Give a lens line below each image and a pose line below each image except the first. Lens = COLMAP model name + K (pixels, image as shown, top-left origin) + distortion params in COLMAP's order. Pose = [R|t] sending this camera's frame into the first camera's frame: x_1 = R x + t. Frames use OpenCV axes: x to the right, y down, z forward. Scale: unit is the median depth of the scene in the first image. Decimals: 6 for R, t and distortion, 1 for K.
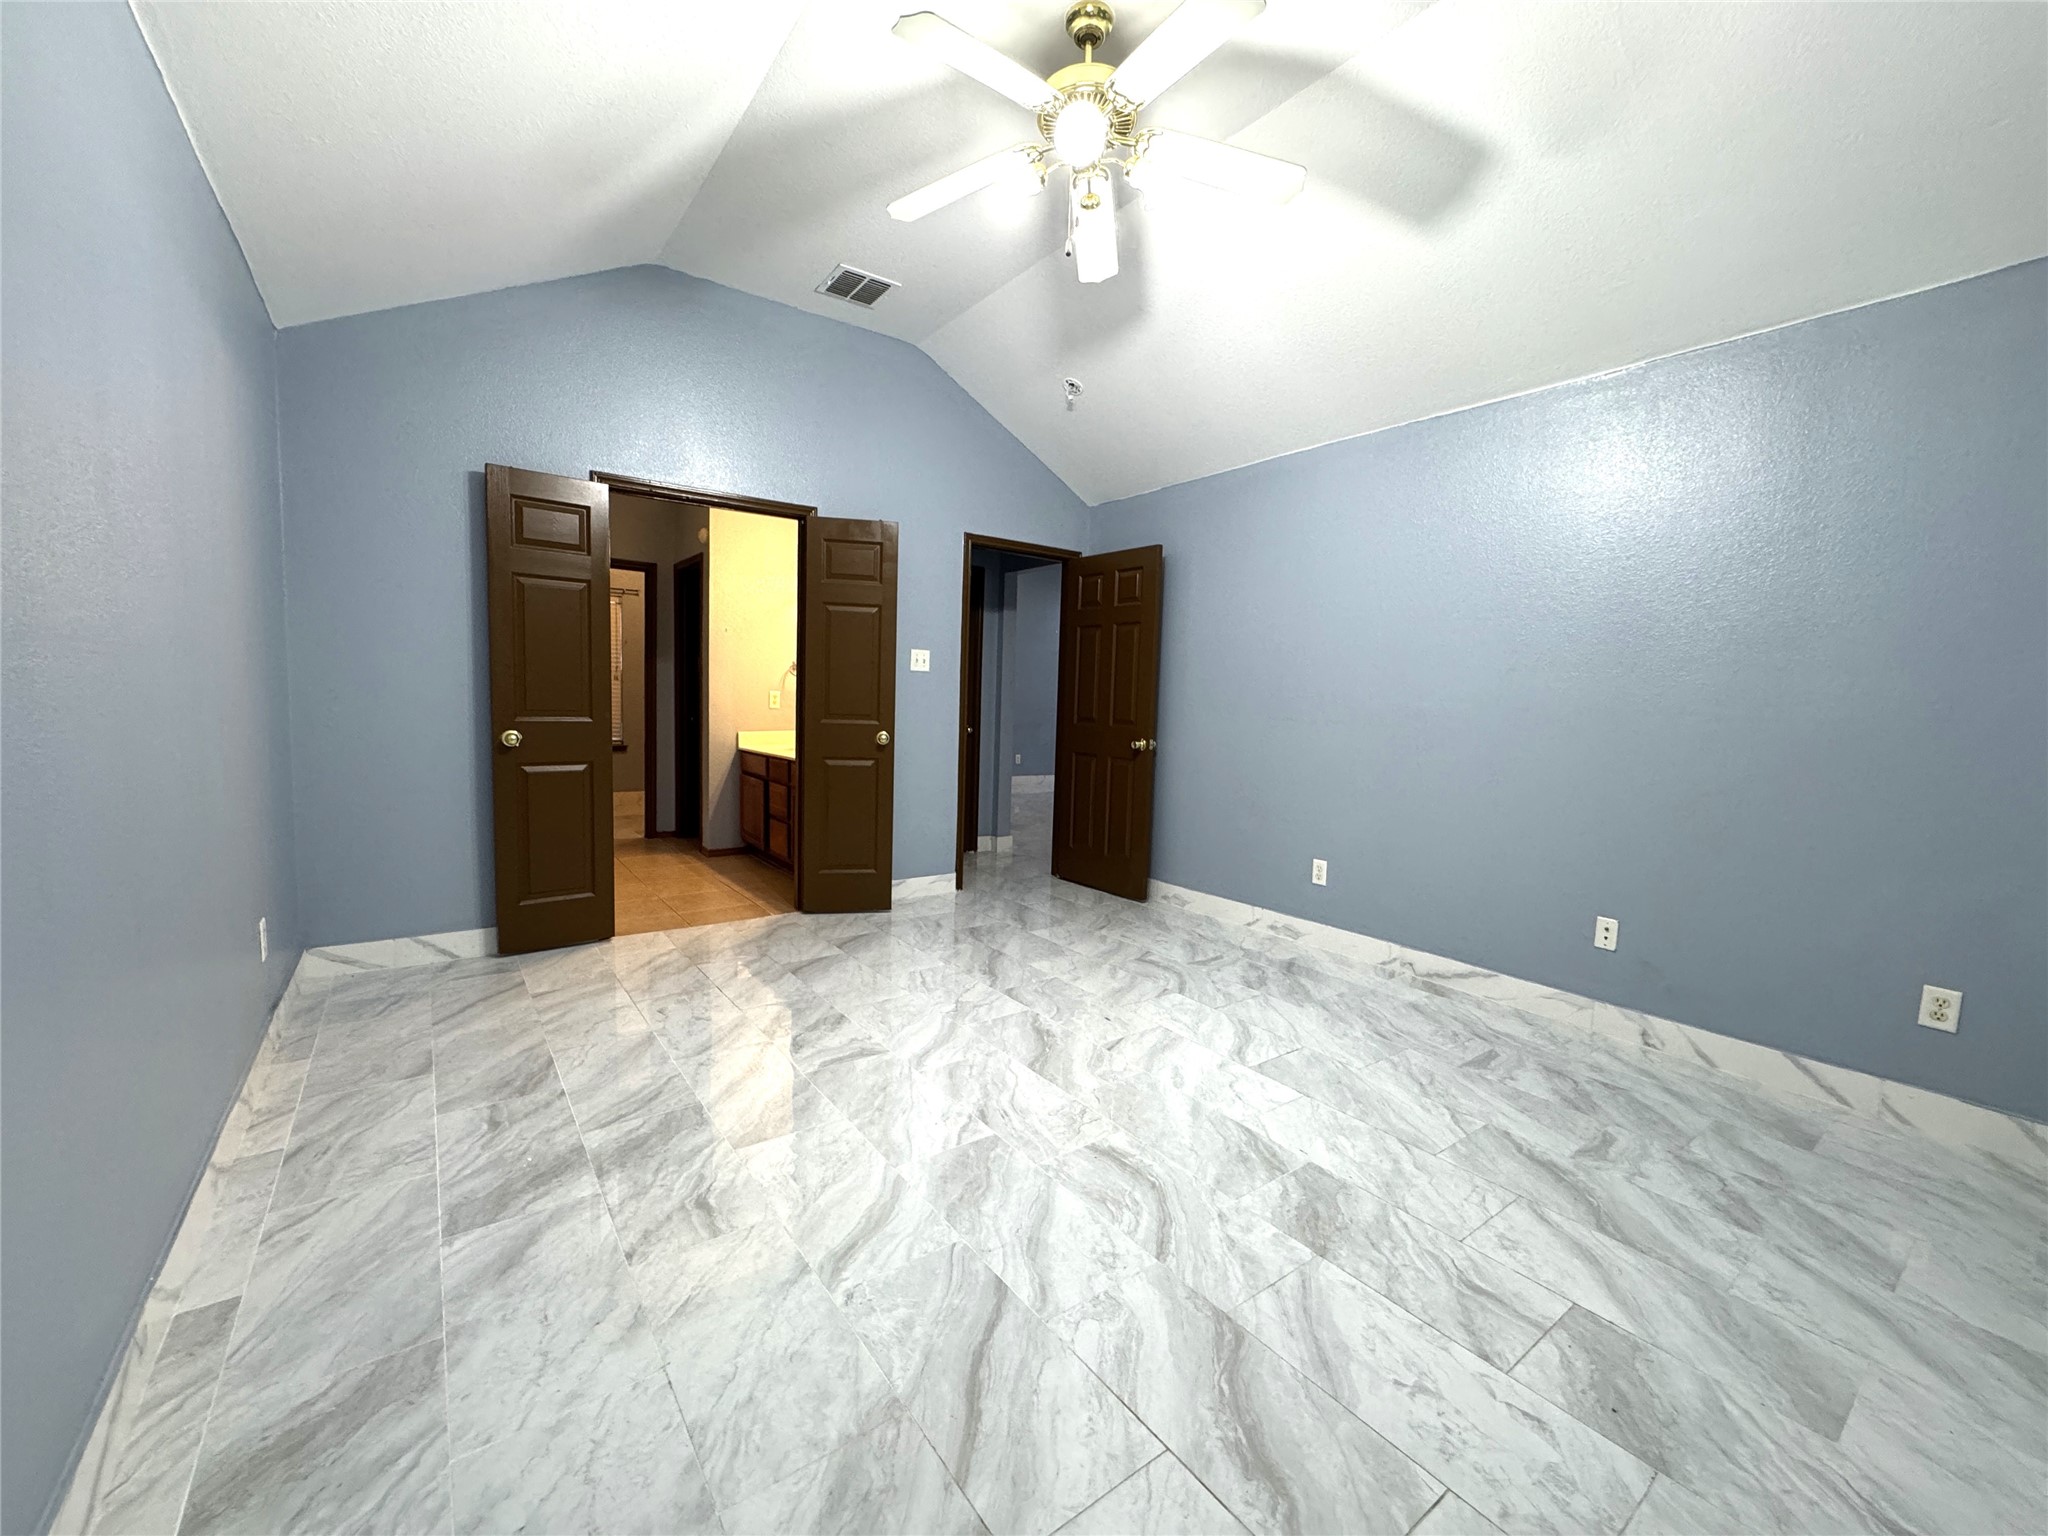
lens RADIAL K [[828.0, 0, 1021.4], [0, 828.0, 768.2], [0, 0, 1]] dist [-0.003210, 0.000537]
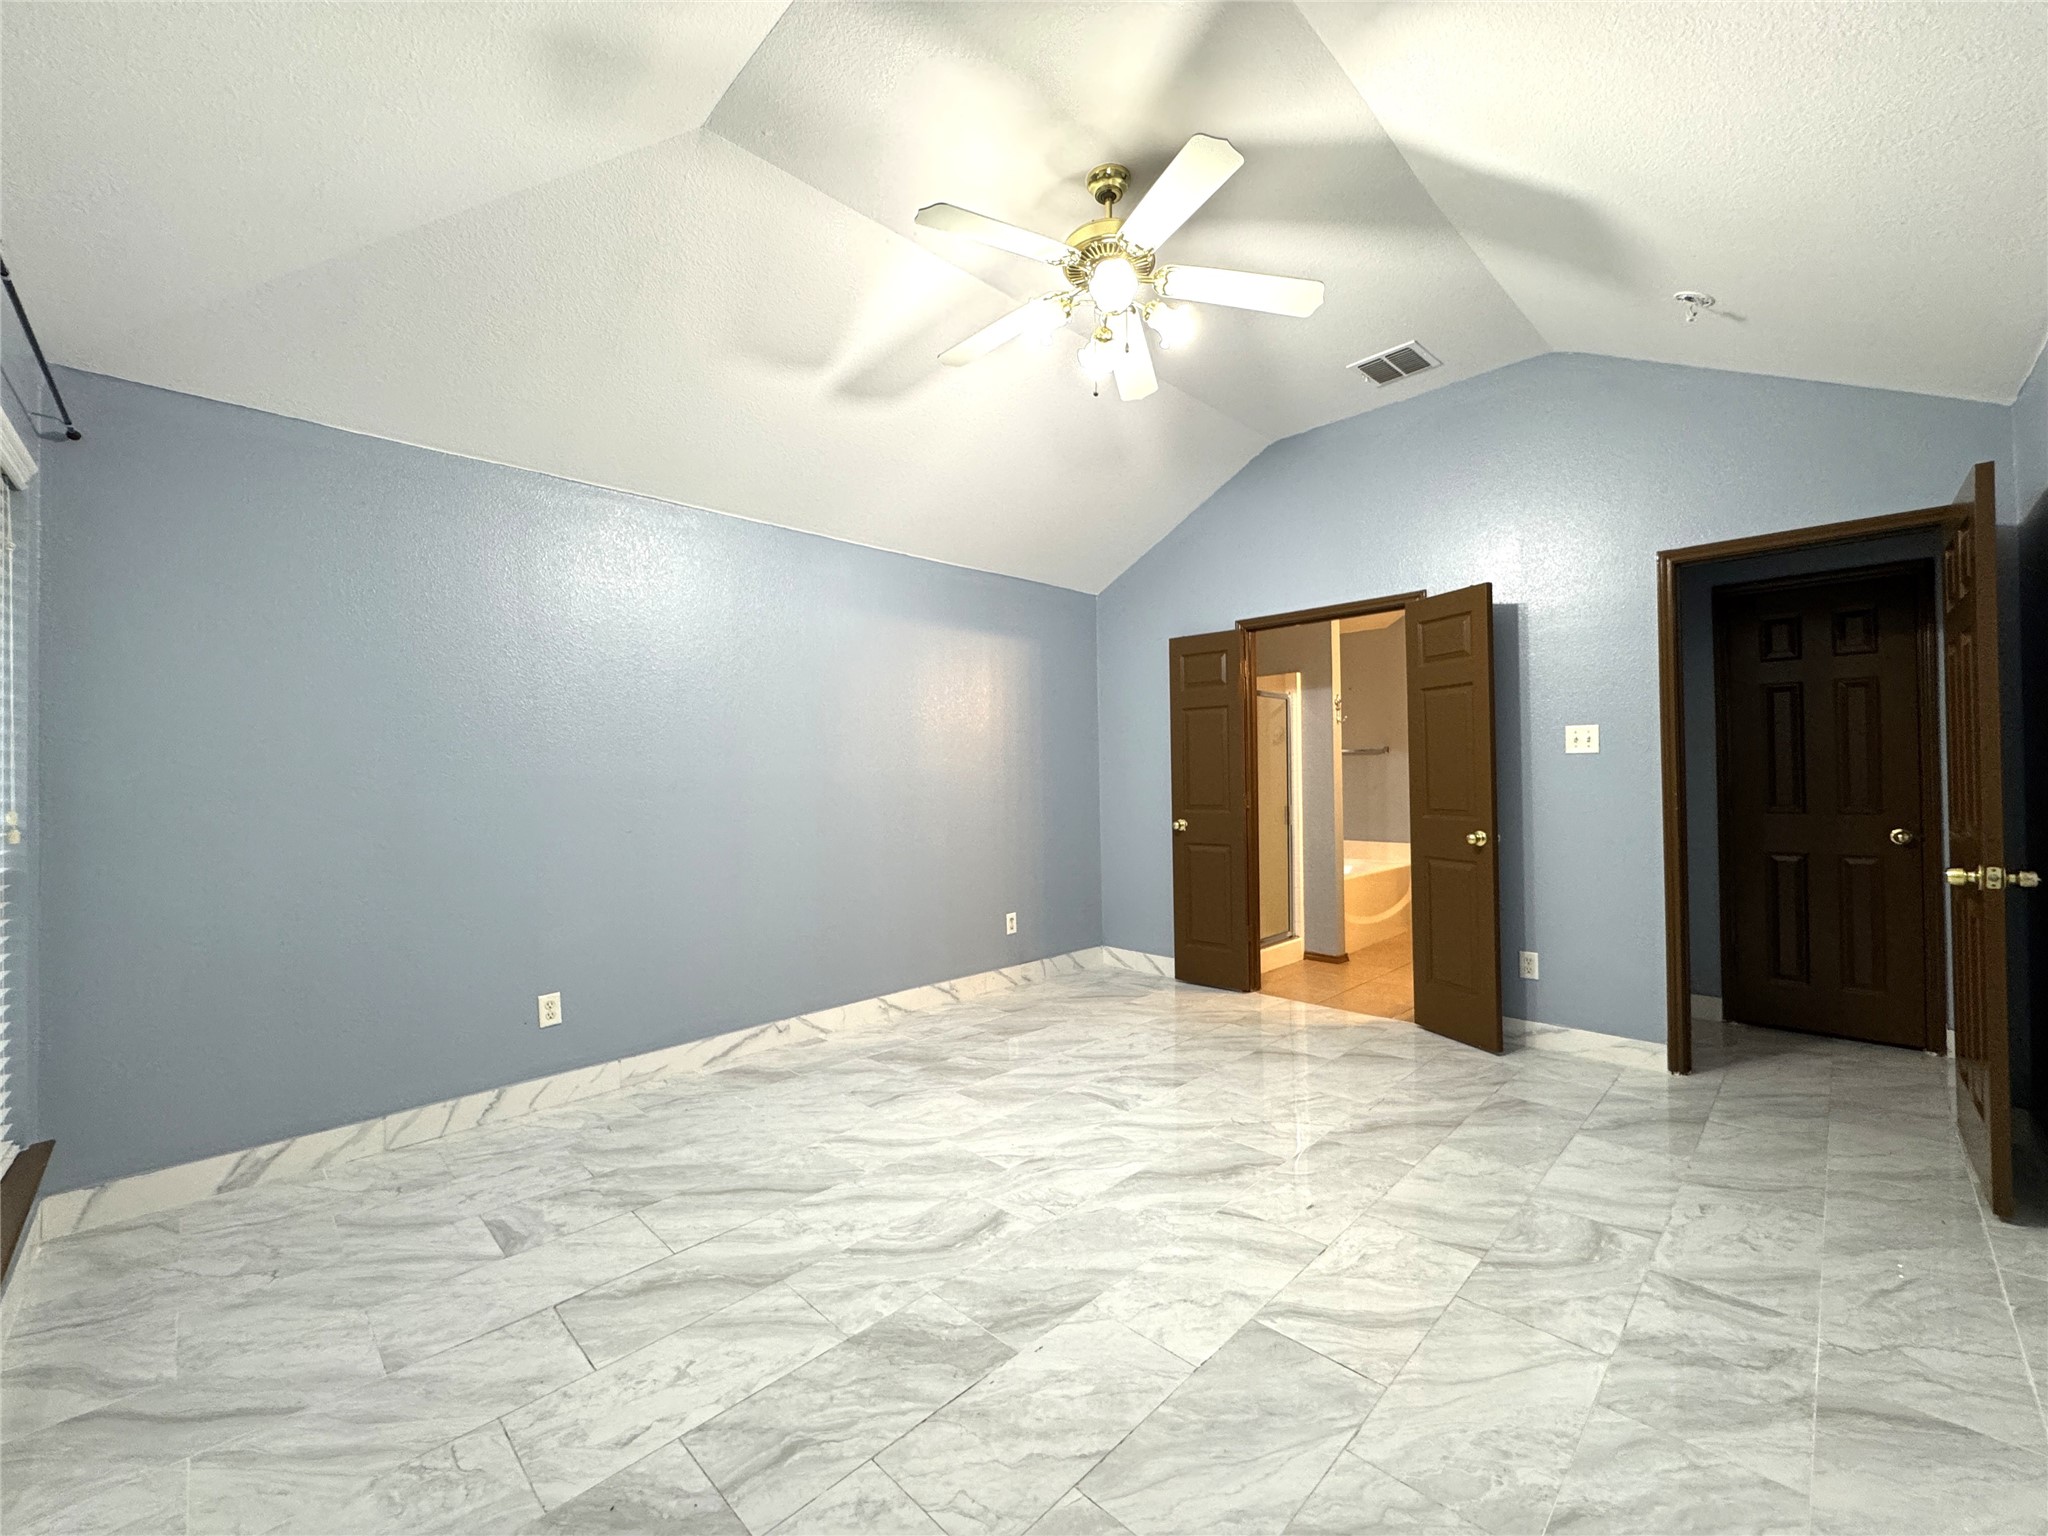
lens RADIAL K [[828.0, 0, 1021.4], [0, 828.0, 768.2], [0, 0, 1]] dist [-0.003210, 0.000537]
pose [[0.143128, -0.042504, -0.988791, 1.056983], [-0.065373, 0.996490, -0.052298, -0.058446], [0.987543, 0.072125, 0.139847, 0.745747]]
